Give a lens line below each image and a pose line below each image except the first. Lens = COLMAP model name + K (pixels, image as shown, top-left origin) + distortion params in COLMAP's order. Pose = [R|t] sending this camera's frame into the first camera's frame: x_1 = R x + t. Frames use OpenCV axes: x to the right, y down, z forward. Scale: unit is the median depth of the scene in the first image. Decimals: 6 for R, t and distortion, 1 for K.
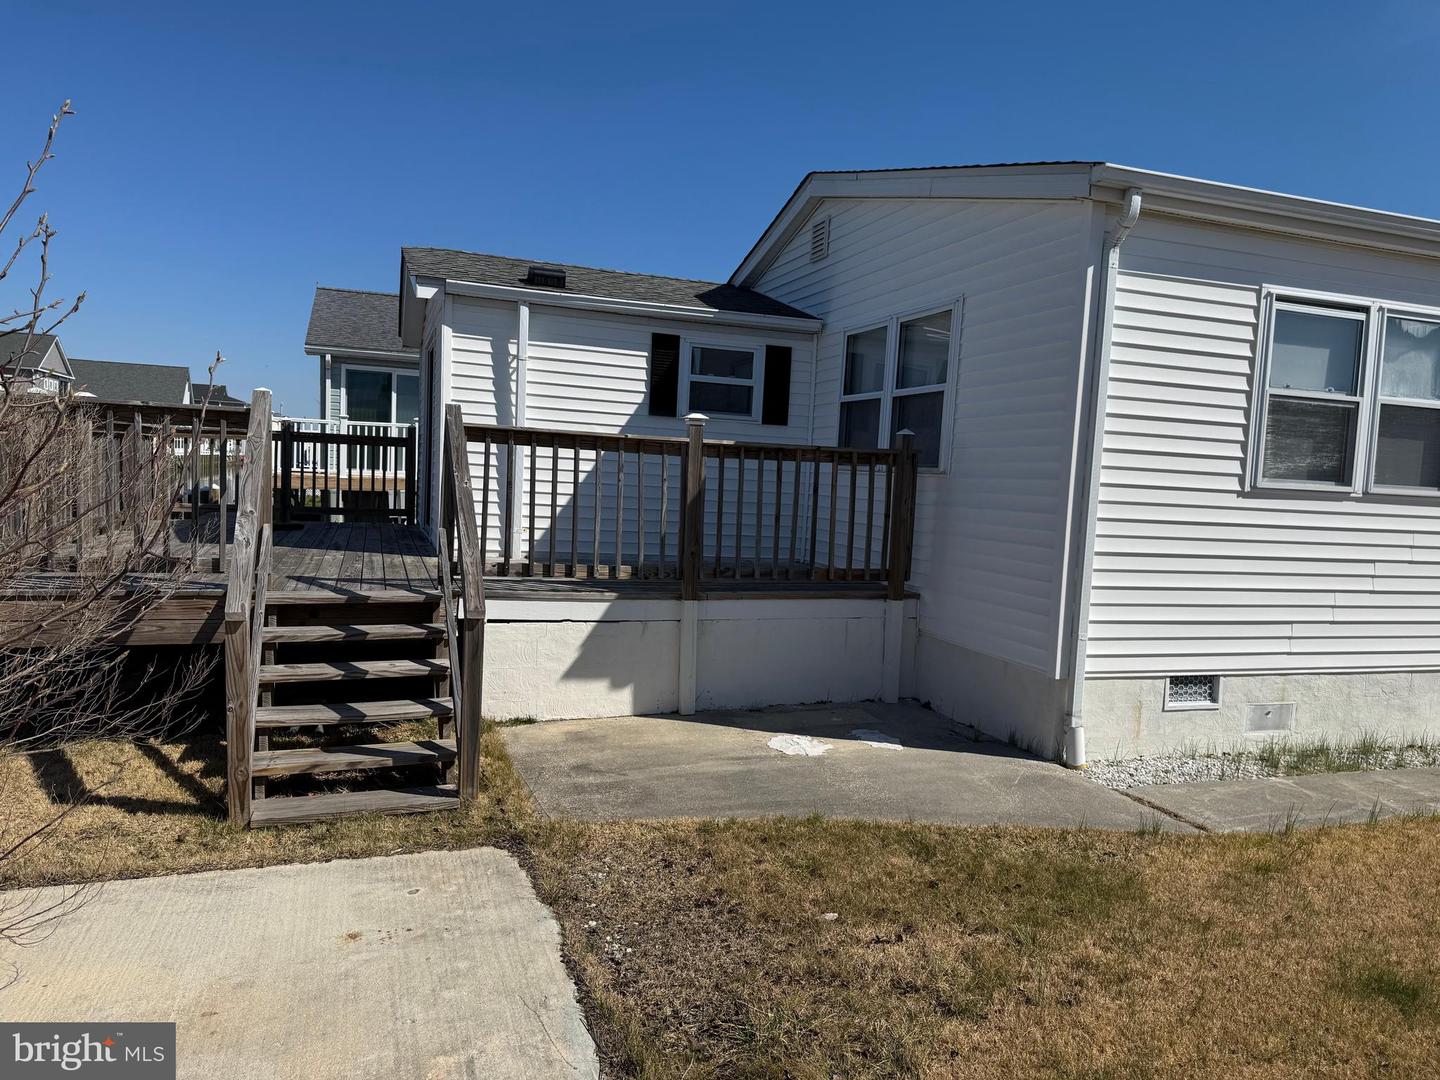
lens RADIAL K [[1005.7, 0, 717.5], [0, 1005.7, 542.7], [0, 0, 1]] dist [0.071520, -0.093522]
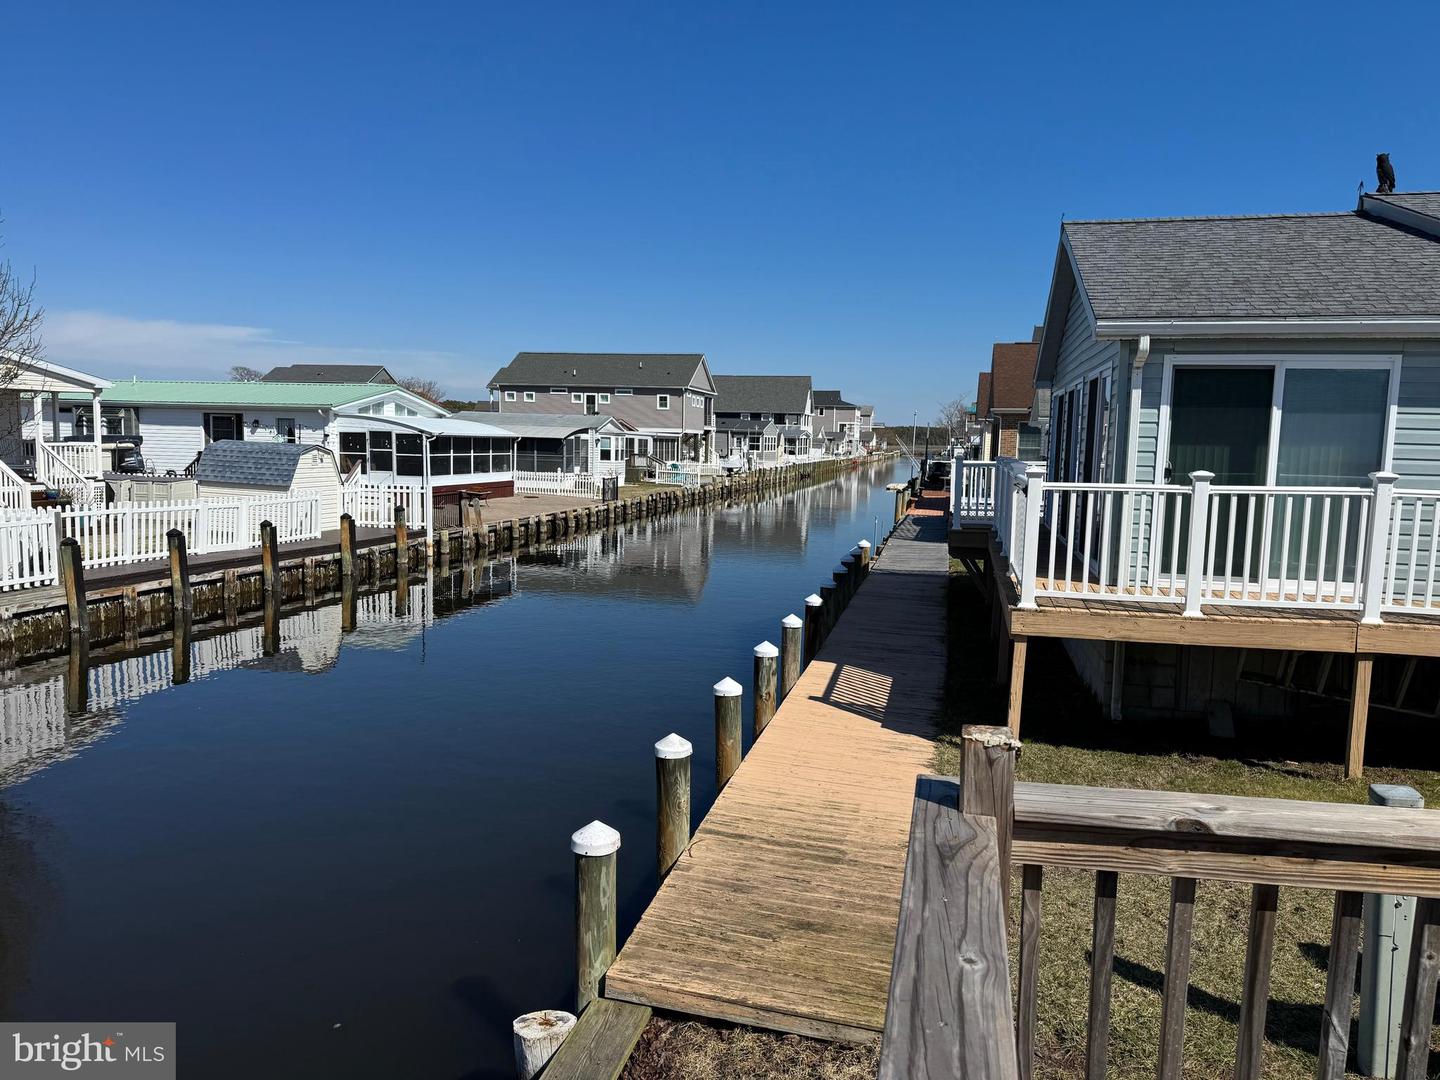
lens RADIAL K [[997.7, 0, 738.2], [0, 997.7, 562.2], [0, 0, 1]] dist [0.076073, -0.133856]
pose [[0.856137, 0.032257, -0.515741, -0.294232], [-0.017179, 0.999275, 0.033982, -0.091938], [0.516463, -0.020234, 0.856070, 0.493000]]
